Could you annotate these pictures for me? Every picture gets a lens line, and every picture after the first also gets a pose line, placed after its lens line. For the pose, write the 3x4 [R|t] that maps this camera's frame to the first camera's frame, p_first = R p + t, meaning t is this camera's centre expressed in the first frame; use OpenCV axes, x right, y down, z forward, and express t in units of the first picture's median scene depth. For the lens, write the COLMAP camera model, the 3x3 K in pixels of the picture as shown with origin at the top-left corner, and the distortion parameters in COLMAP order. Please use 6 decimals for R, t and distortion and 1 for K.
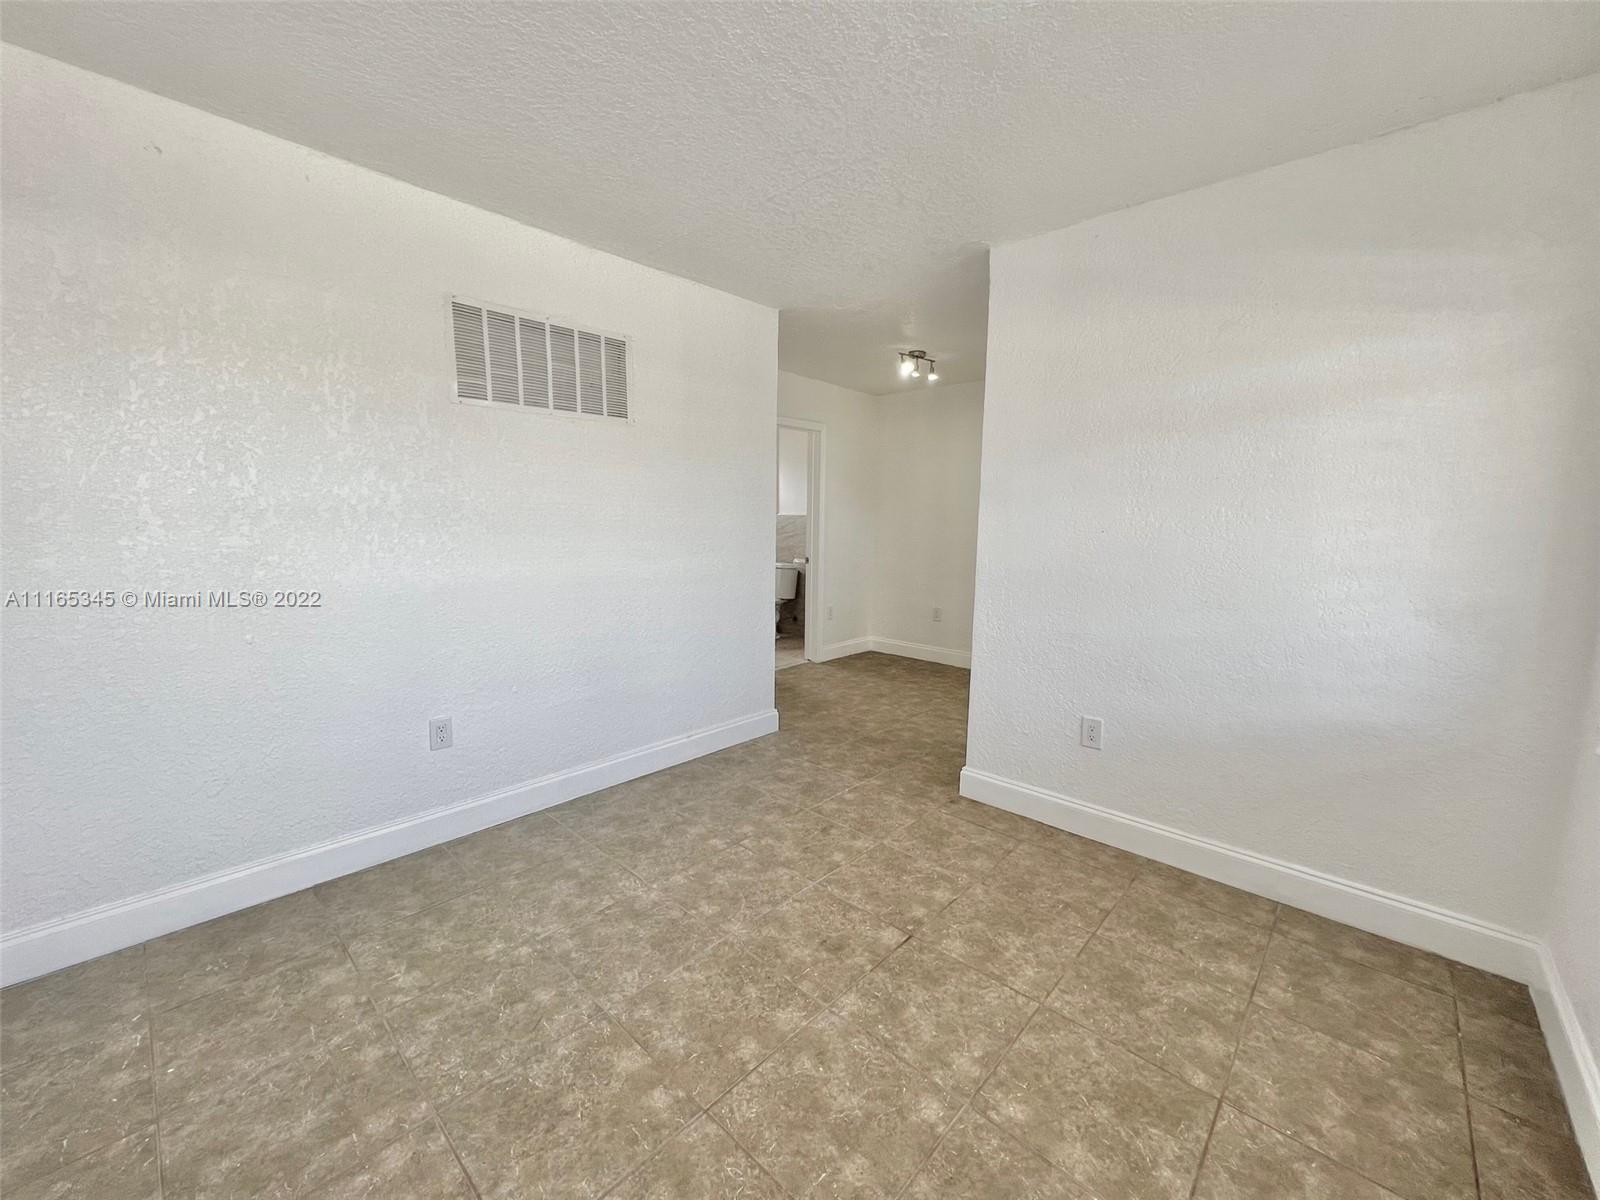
lens RADIAL K [[639.1, 0, 801.0], [0, 639.1, 598.7], [0, 0, 1]] dist [-0.001465, 0.000613]
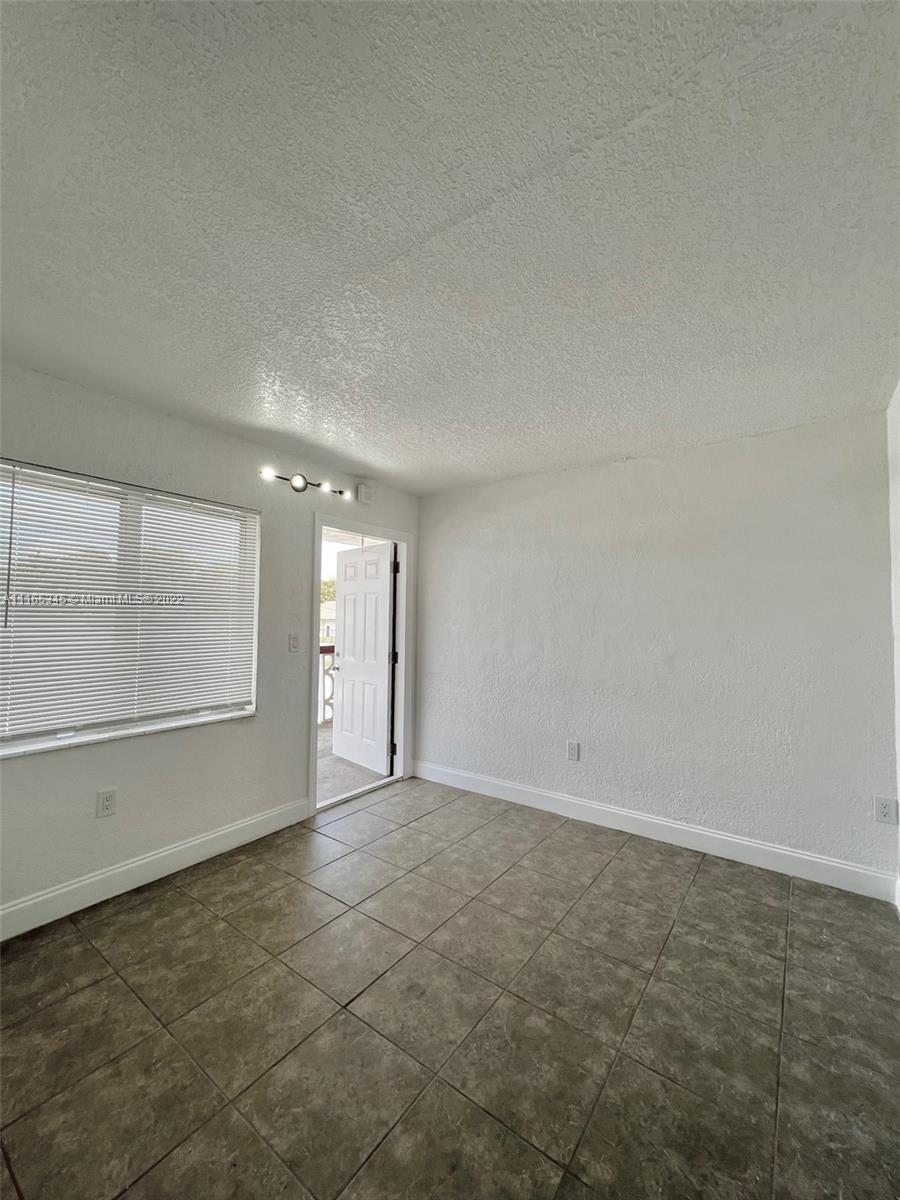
lens RADIAL K [[479.3, 0, 451.4], [0, 479.3, 600.8], [0, 0, 1]] dist [-0.001465, 0.000613]
pose [[-0.993297, -0.027328, -0.112318, 0.106159], [-0.037069, 0.995642, 0.085578, -0.274069], [0.109489, 0.089168, -0.989980, 1.891727]]
